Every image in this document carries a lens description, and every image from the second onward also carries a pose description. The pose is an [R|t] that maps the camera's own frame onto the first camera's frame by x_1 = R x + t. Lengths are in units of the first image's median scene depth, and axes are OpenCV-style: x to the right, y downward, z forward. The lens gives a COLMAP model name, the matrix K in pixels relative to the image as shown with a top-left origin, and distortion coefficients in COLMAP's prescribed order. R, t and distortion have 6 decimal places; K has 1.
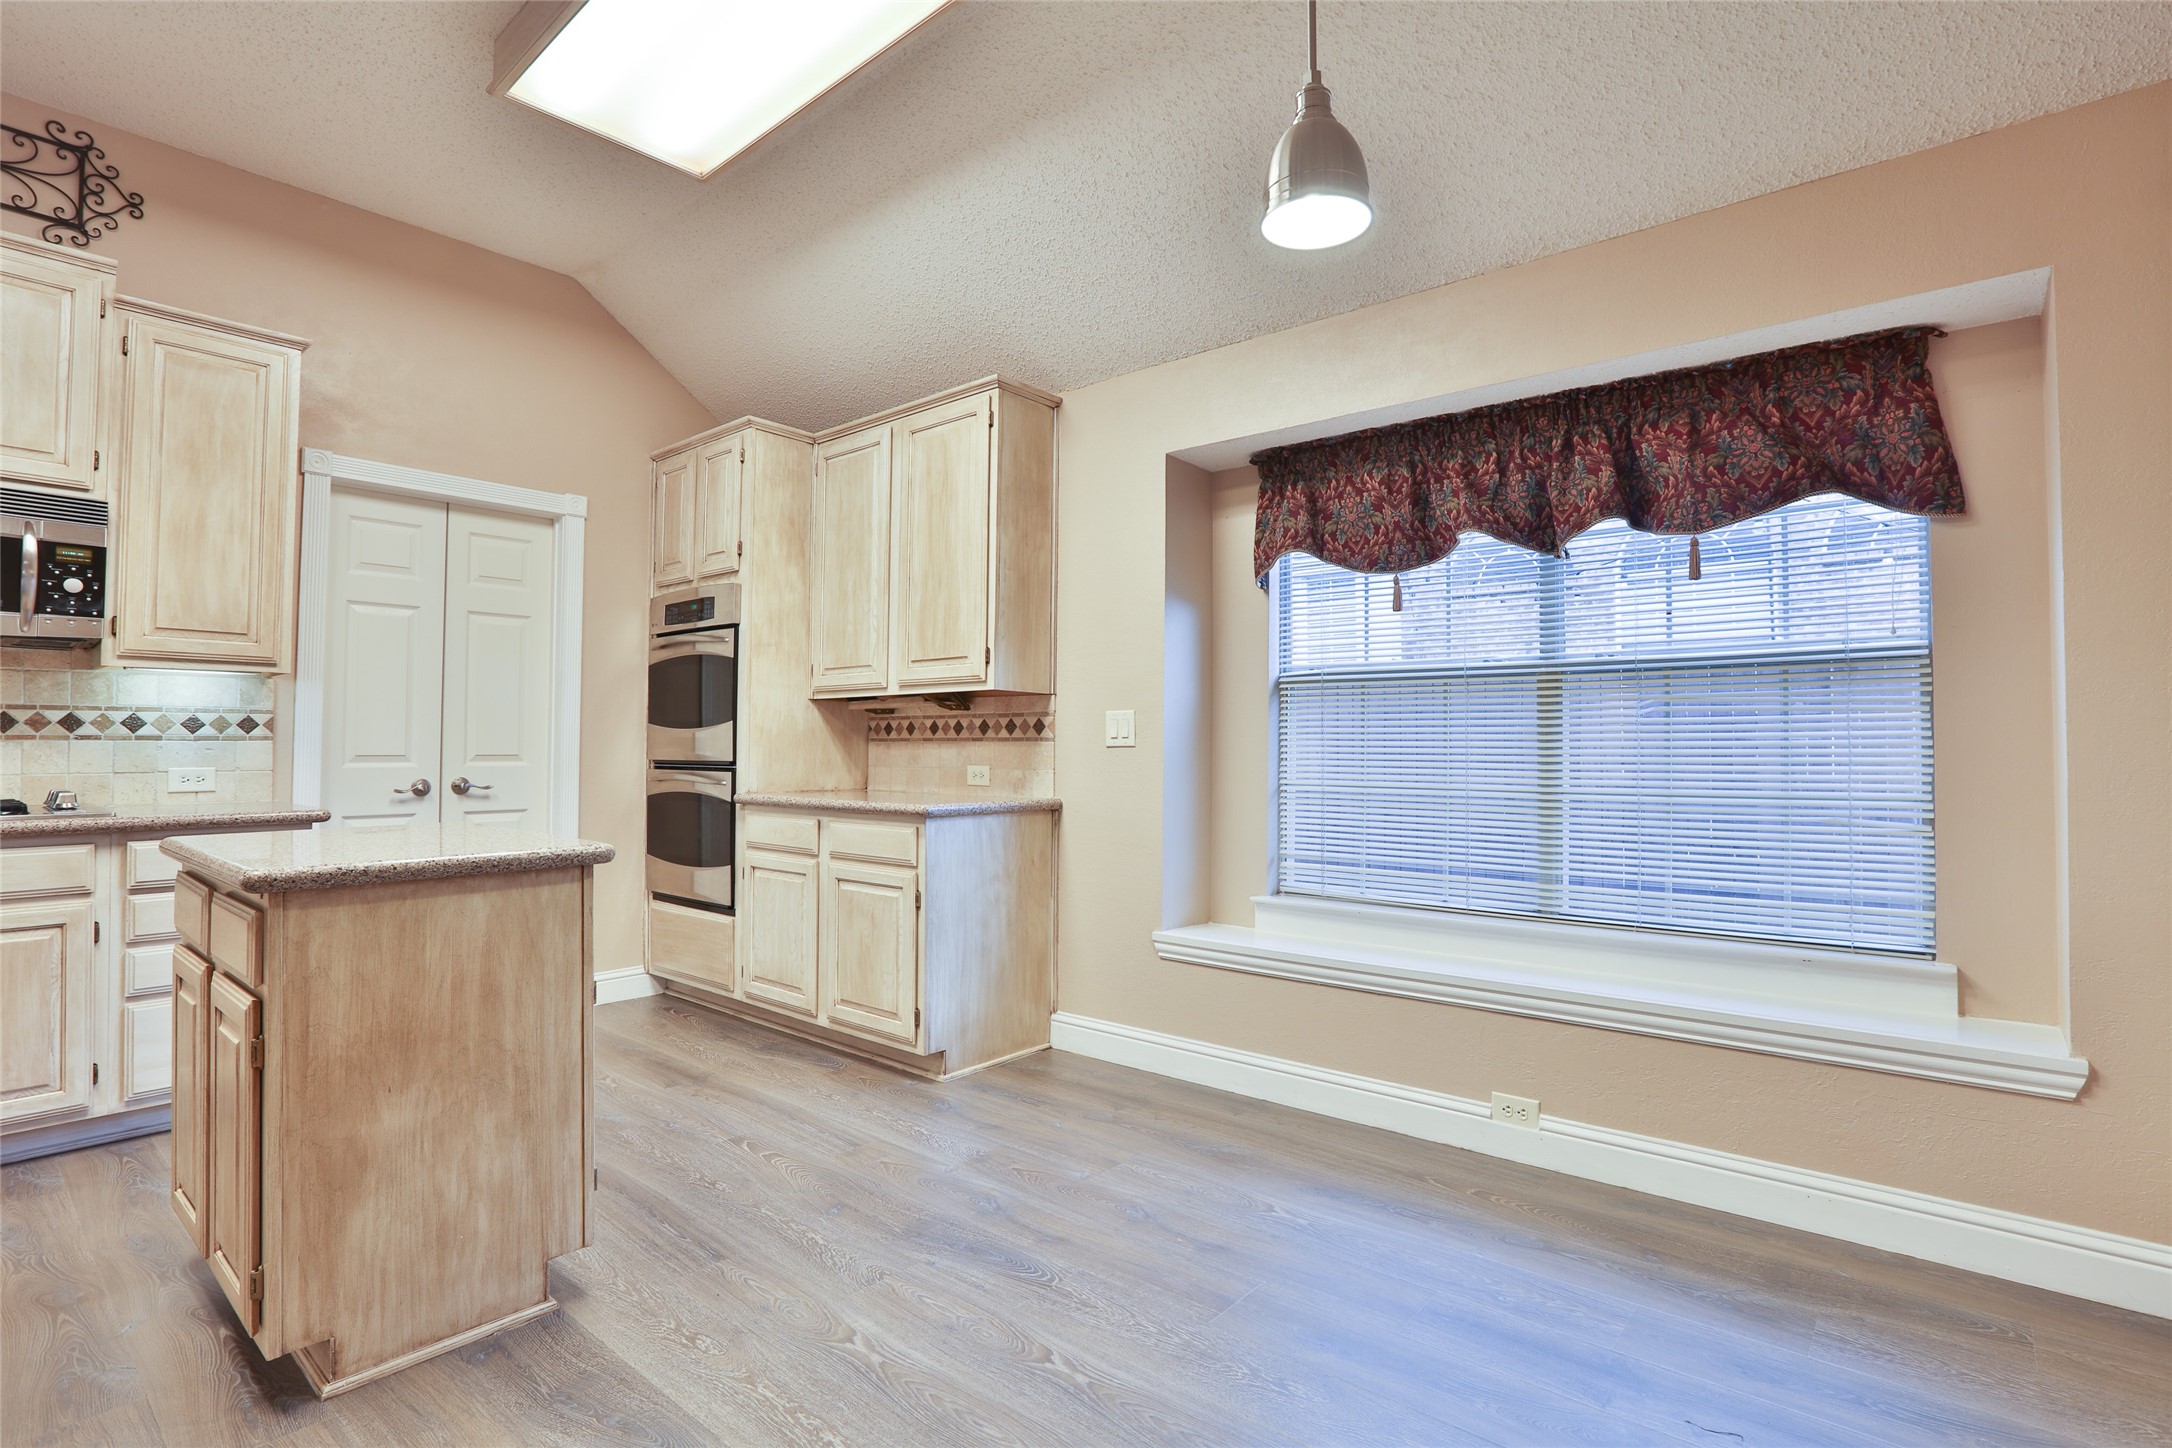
lens RADIAL K [[1053.1, 0, 1092.5], [0, 1053.1, 720.0], [0, 0, 1]] dist [-0.054570, 0.019623]
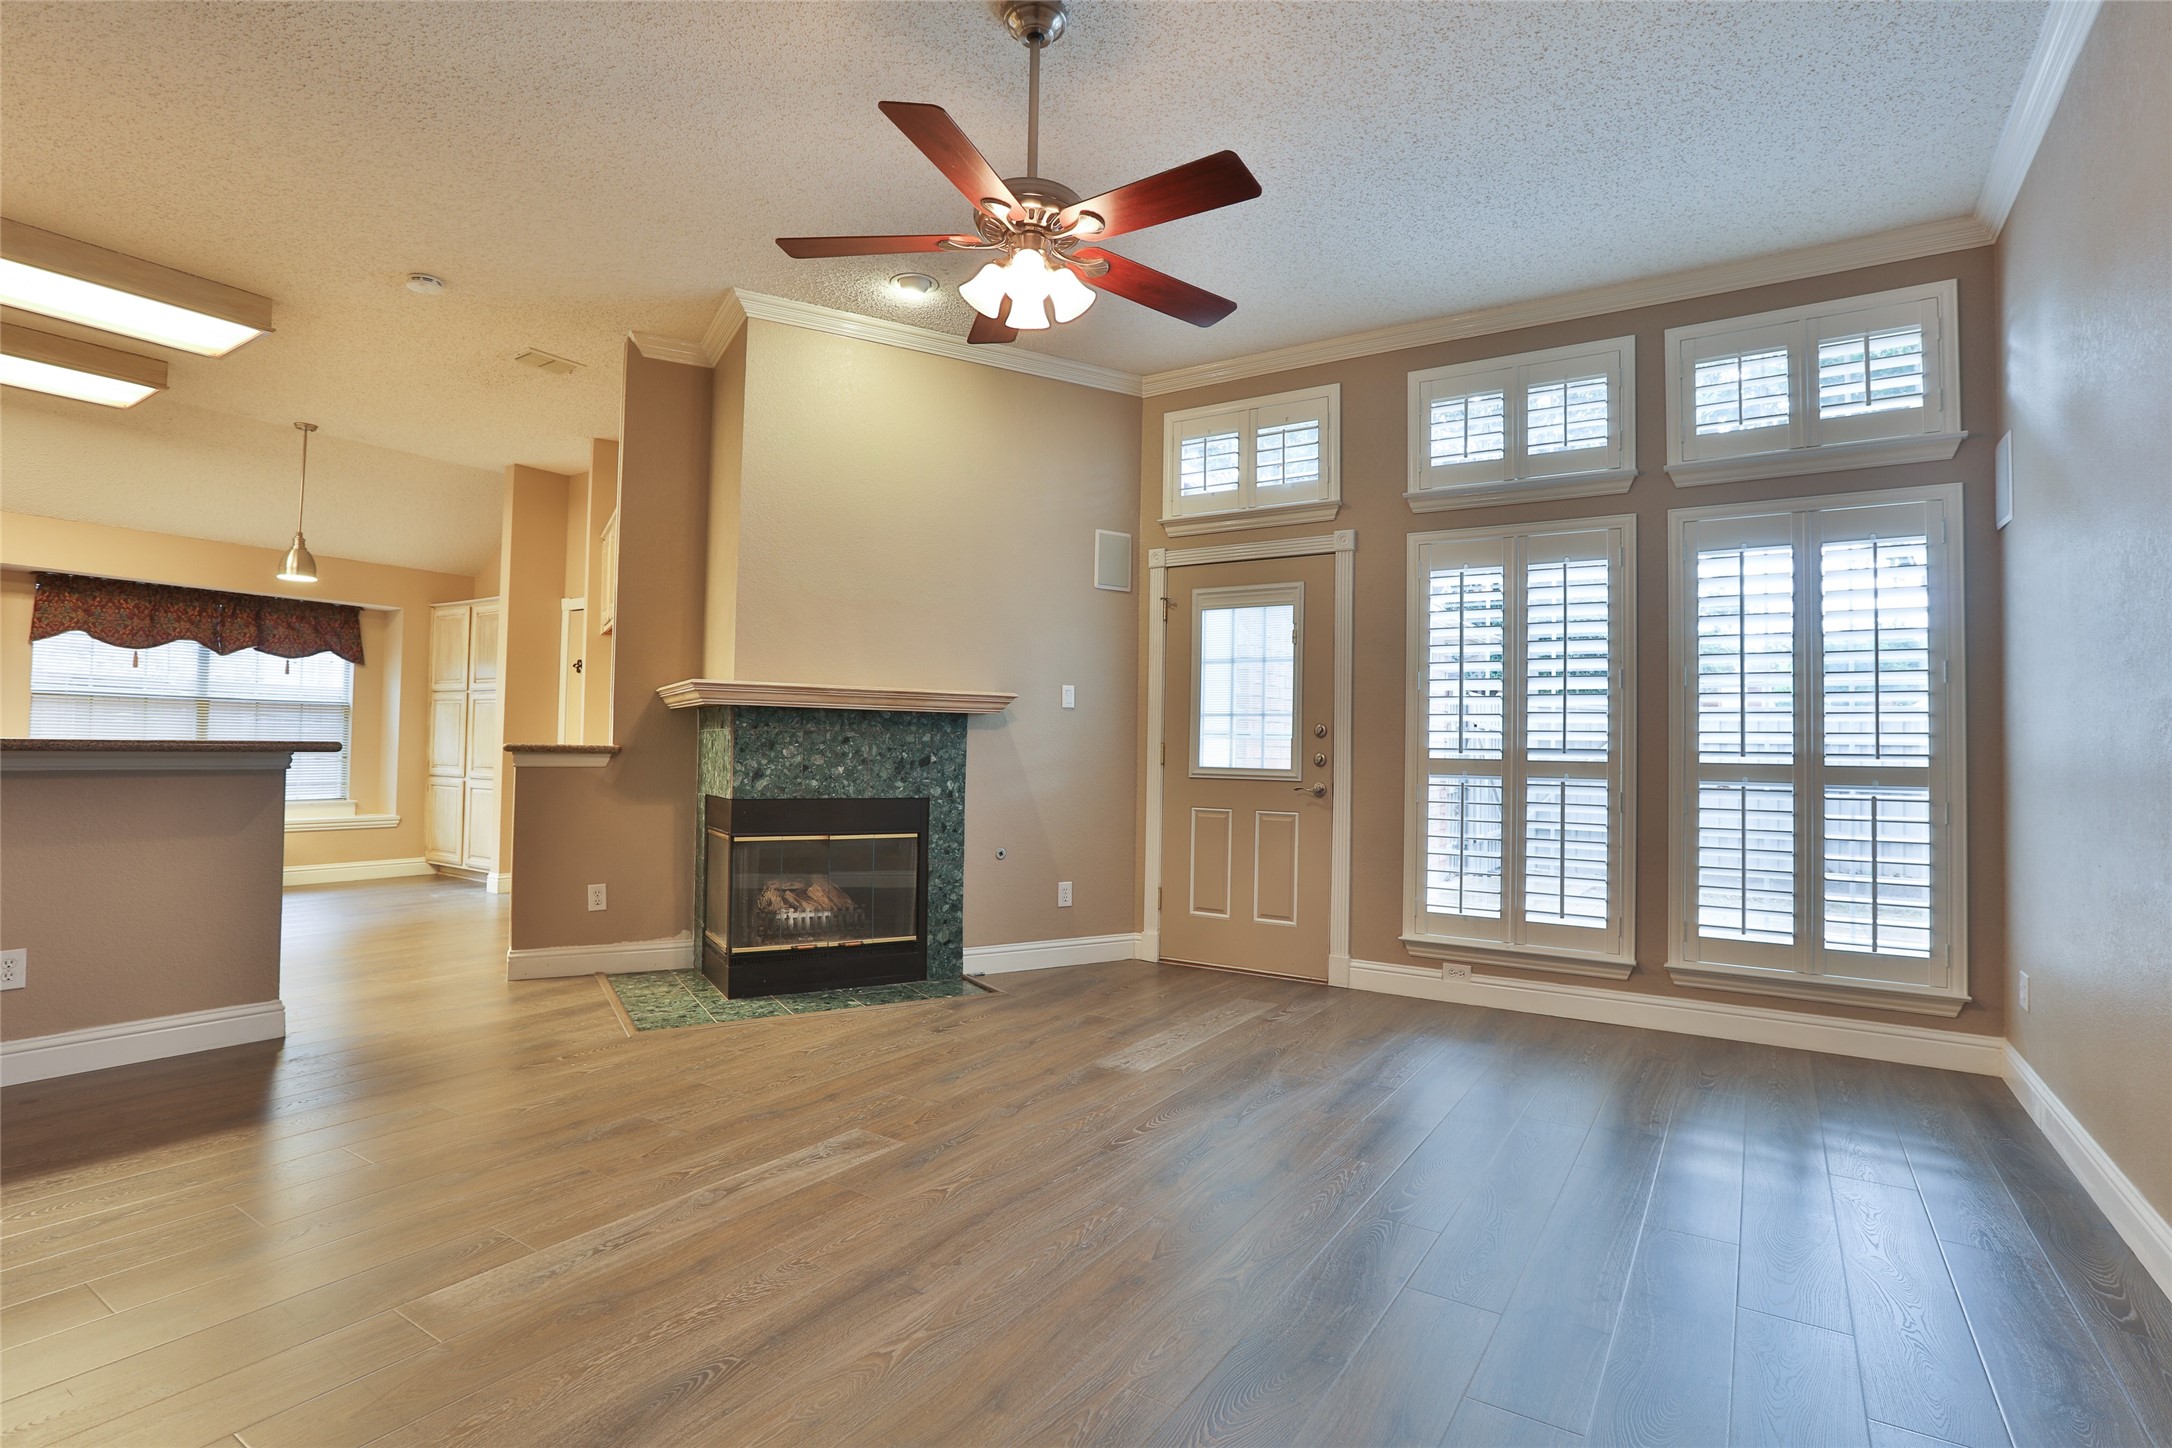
lens RADIAL K [[1053.1, 0, 1099.9], [0, 1053.1, 722.7], [0, 0, 1]] dist [-0.054570, 0.019623]
pose [[-0.126161, 0.019573, 0.991817, -2.098999], [-0.046400, 0.998595, -0.025609, -0.029425], [-0.990924, -0.049252, -0.125076, -0.731316]]
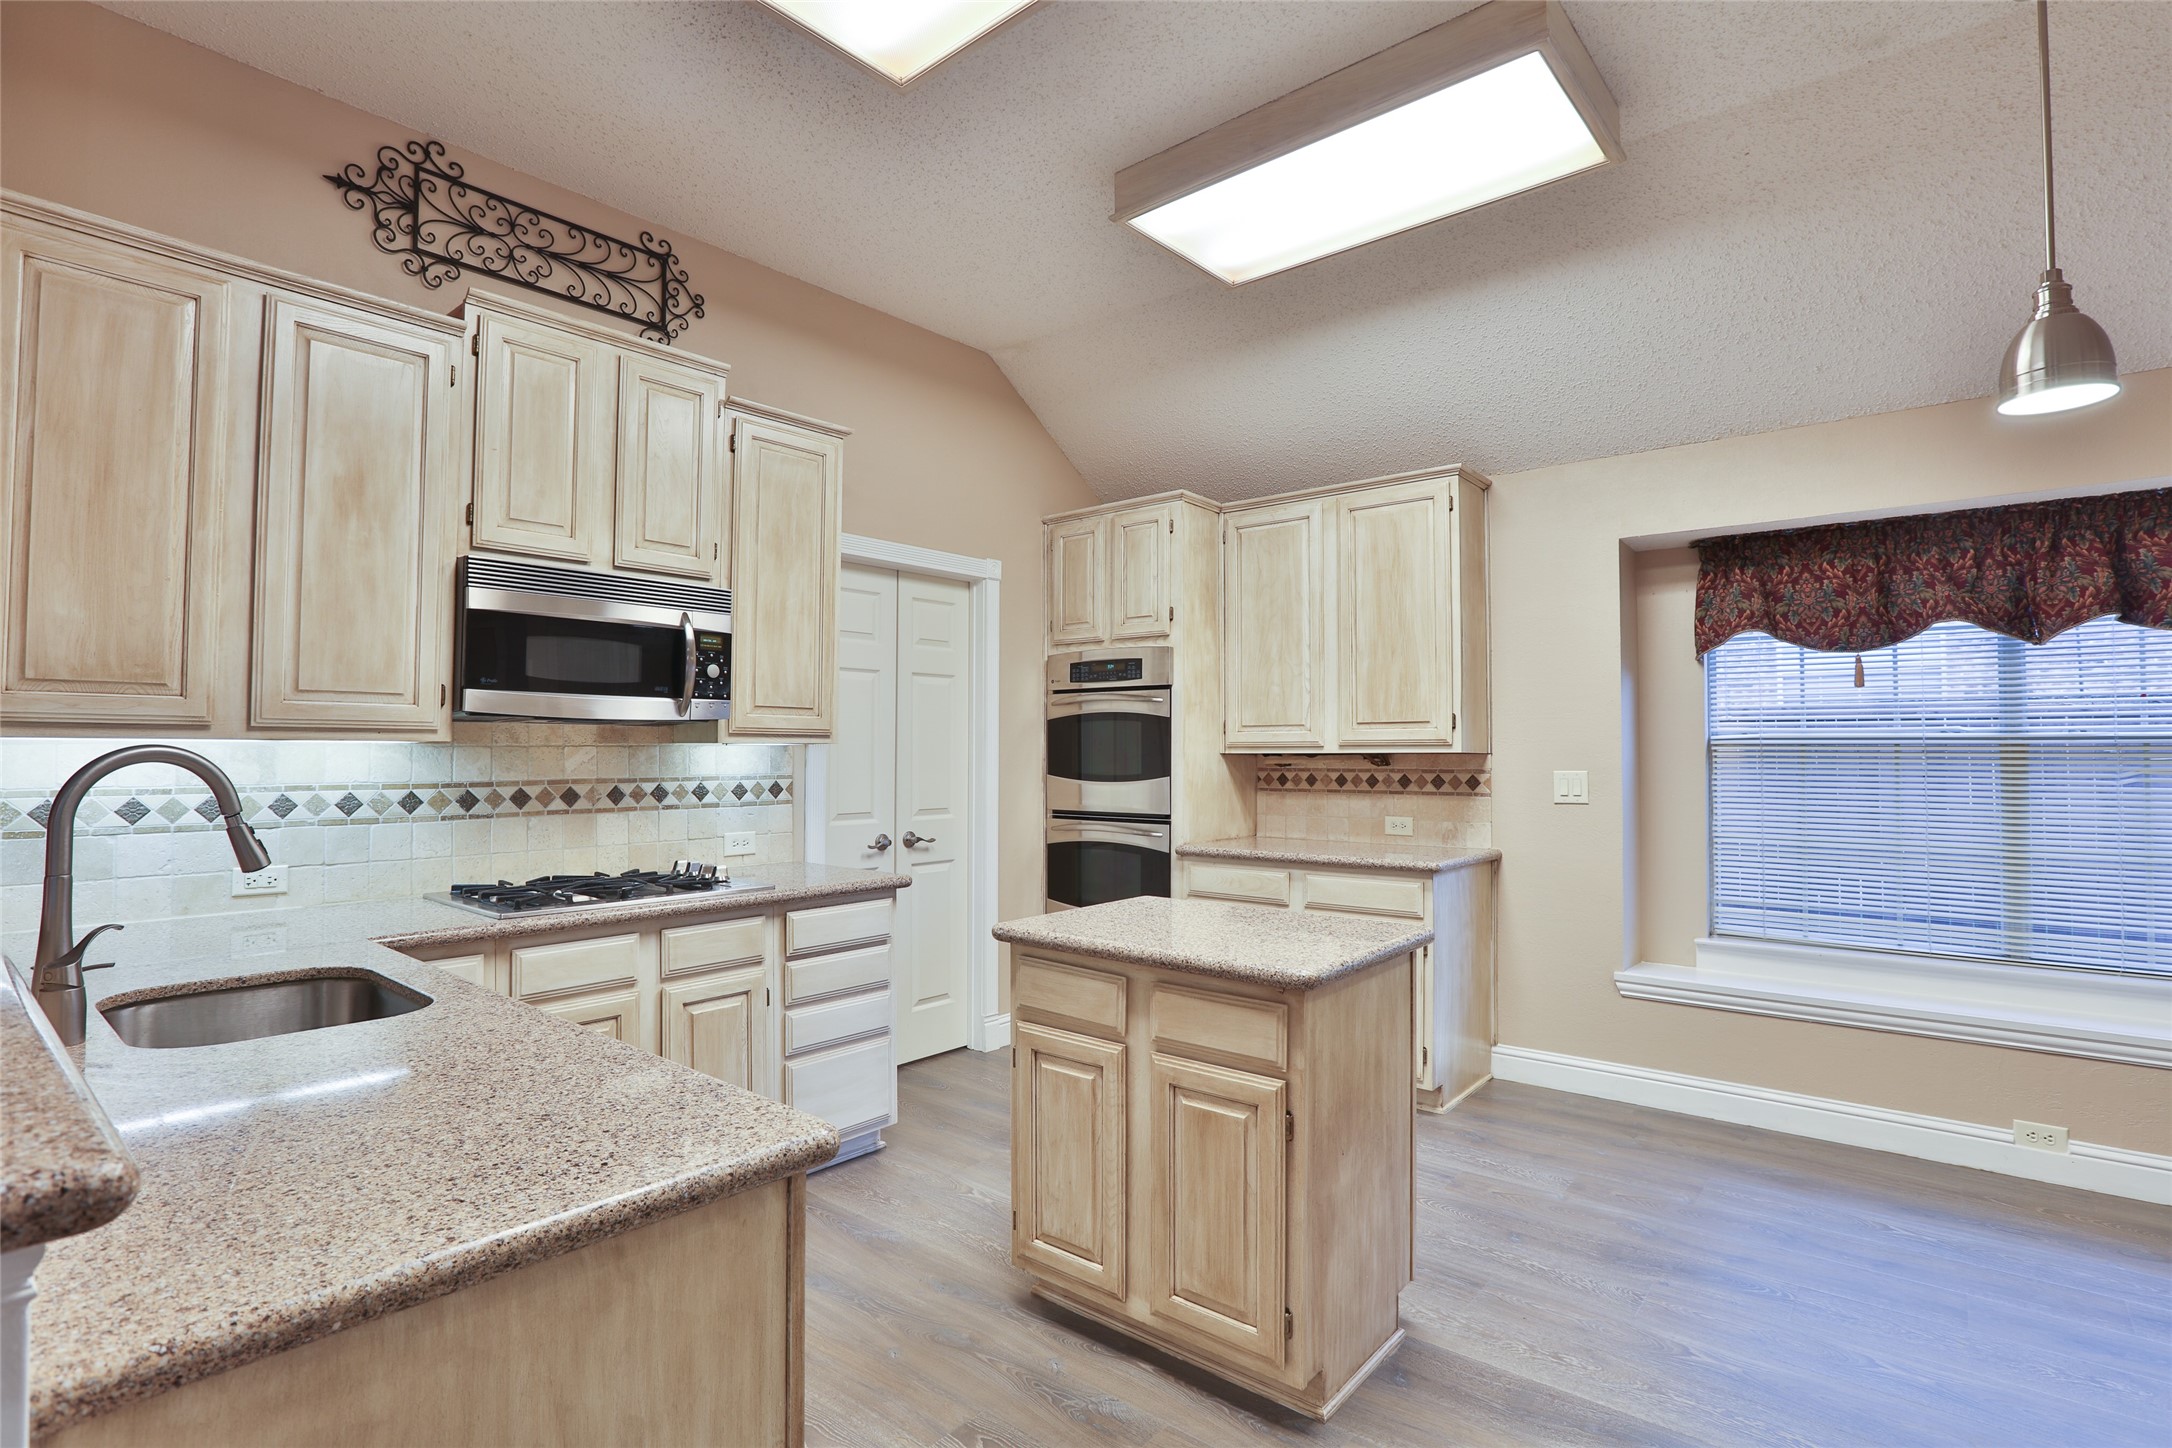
lens RADIAL K [[1053.1, 0, 1087.0], [0, 1053.1, 719.2], [0, 0, 1]] dist [-0.054570, 0.019623]
pose [[0.999973, -0.002534, 0.006826, -0.559774], [0.002553, 0.999993, -0.002706, -0.070604], [-0.006819, 0.002724, 0.999973, -0.094490]]
